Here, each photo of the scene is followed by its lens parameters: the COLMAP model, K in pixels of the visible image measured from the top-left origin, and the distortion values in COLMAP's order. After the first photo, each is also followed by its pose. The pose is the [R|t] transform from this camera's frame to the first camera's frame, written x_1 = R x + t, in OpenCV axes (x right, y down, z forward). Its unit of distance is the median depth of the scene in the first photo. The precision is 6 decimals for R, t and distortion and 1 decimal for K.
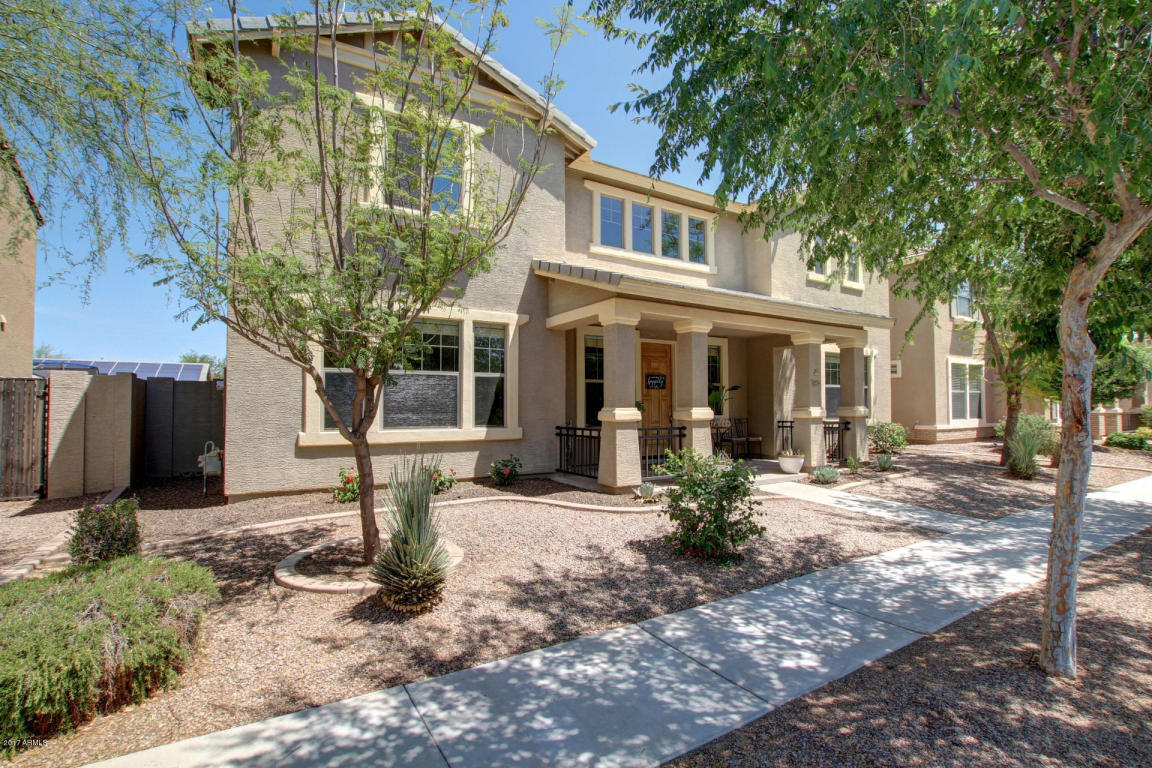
lens RADIAL K [[542.9, 0, 576.0], [0, 542.9, 384.0], [0, 0, 1]] dist [-0.004558, -0.000429]
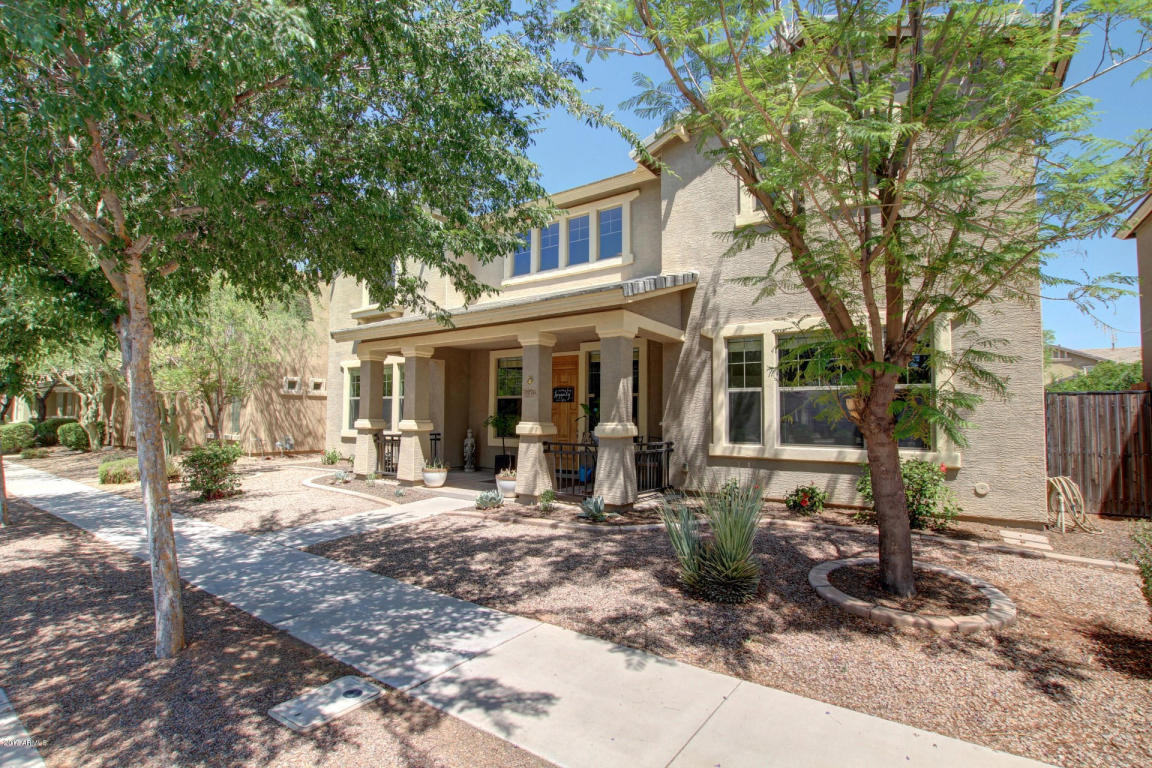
lens RADIAL K [[537.1, 0, 576.0], [0, 537.1, 384.0], [0, 0, 1]] dist [-0.029734, 0.001081]
pose [[0.375427, -0.053324, -0.925317, 1.415533], [0.021541, 0.998576, -0.048806, 0.029601], [0.926602, -0.001609, 0.376041, 0.886733]]
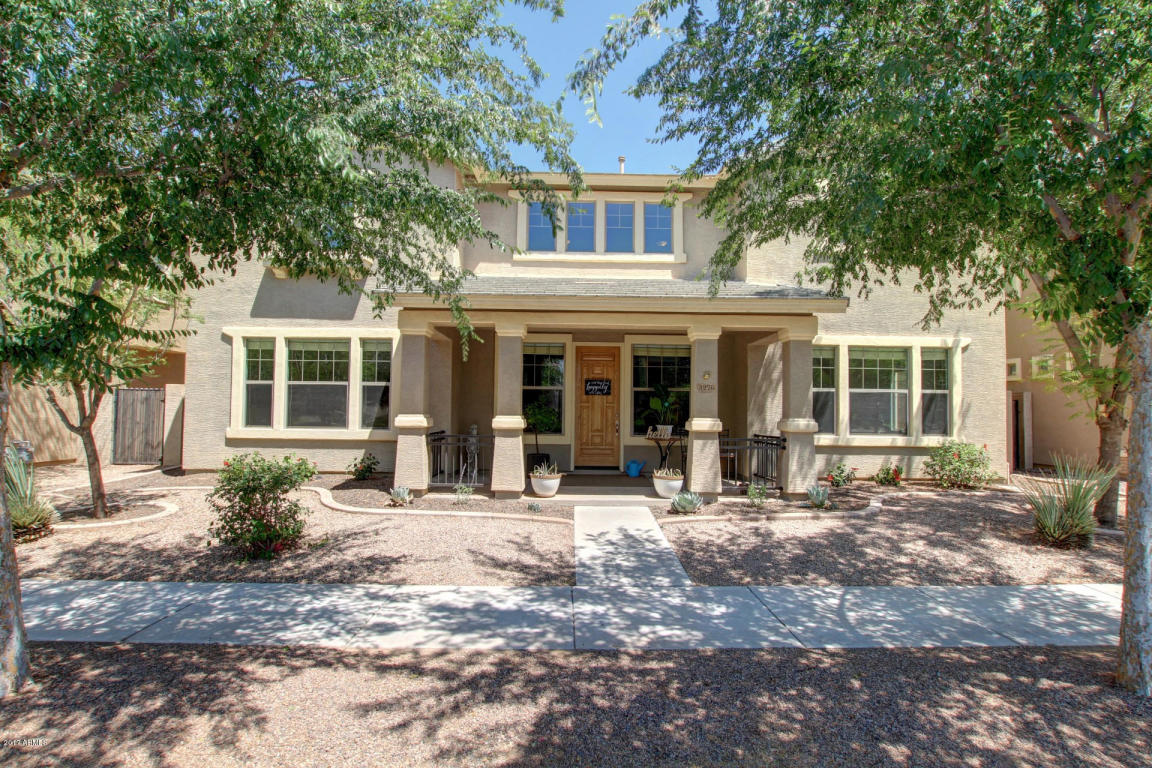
lens RADIAL K [[537.1, 0, 576.0], [0, 537.1, 384.0], [0, 0, 1]] dist [-0.029734, 0.001081]
pose [[0.847583, -0.011486, -0.530539, 0.811900], [0.004287, 0.999881, -0.014798, 0.002329], [0.530646, 0.010268, 0.847532, 0.270985]]
